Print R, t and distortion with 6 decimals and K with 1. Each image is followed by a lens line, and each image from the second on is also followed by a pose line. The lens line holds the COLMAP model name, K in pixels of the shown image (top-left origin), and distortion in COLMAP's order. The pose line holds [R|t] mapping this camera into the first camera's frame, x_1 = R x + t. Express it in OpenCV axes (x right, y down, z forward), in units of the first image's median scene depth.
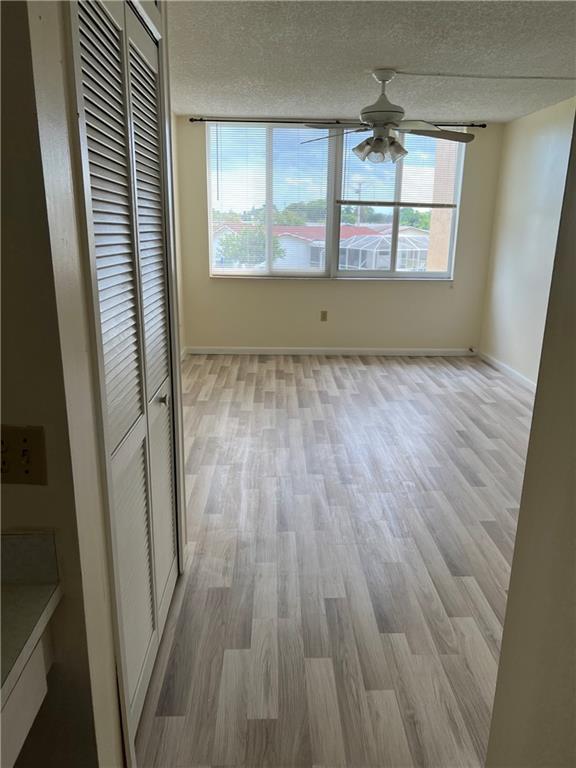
lens RADIAL K [[576.9, 0, 288.0], [0, 576.9, 384.0], [0, 0, 1]] dist [0.082550, -0.106622]
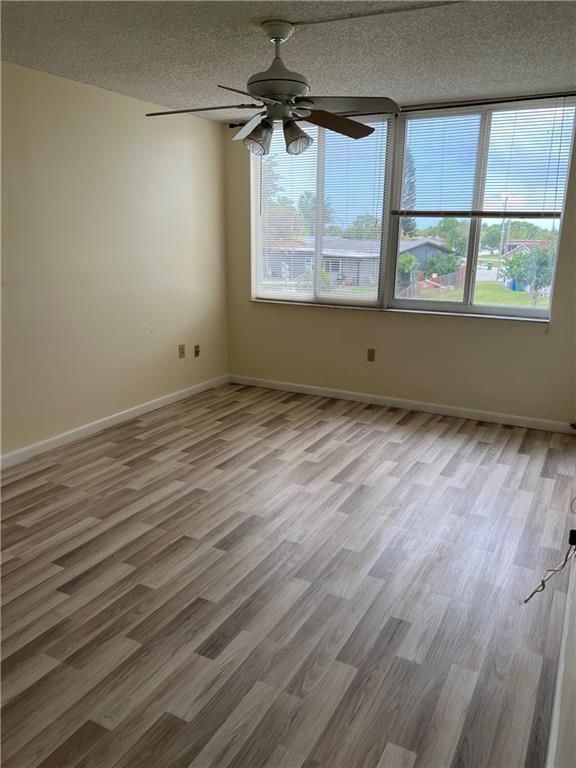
lens RADIAL K [[576.9, 0, 288.0], [0, 576.9, 384.0], [0, 0, 1]] dist [0.082550, -0.106622]
pose [[0.873313, 0.118745, -0.472466, 0.370016], [-0.134637, 0.990895, 0.000178, -0.068012], [0.468185, 0.063455, 0.881349, 0.266108]]
